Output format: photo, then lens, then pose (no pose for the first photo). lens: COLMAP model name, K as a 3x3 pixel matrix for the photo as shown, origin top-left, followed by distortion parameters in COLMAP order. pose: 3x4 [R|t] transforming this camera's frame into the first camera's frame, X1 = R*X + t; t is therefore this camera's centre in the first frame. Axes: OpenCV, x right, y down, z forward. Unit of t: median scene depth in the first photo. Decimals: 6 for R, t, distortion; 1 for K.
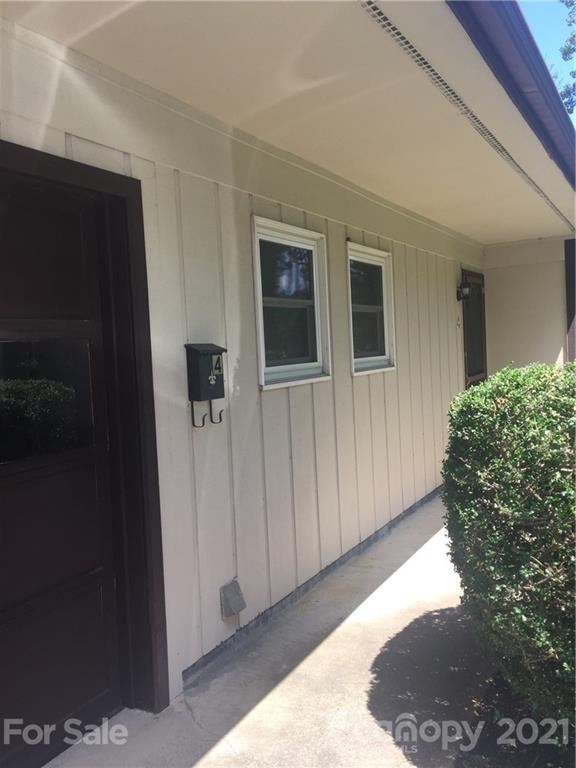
lens RADIAL K [[650.6, 0, 285.4], [0, 650.6, 386.2], [0, 0, 1]] dist [0.067567, -0.055112]
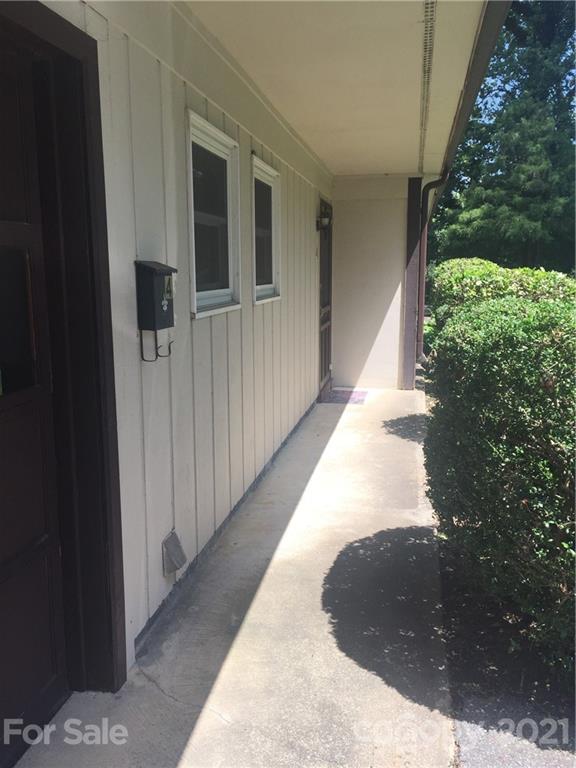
lens RADIAL K [[650.6, 0, 289.0], [0, 650.6, 381.8], [0, 0, 1]] dist [0.067567, -0.055112]
pose [[0.948274, -0.014945, 0.317102, -0.208574], [-0.016929, 0.995089, 0.097524, 0.003325], [-0.317002, -0.097847, 0.943364, 0.129502]]
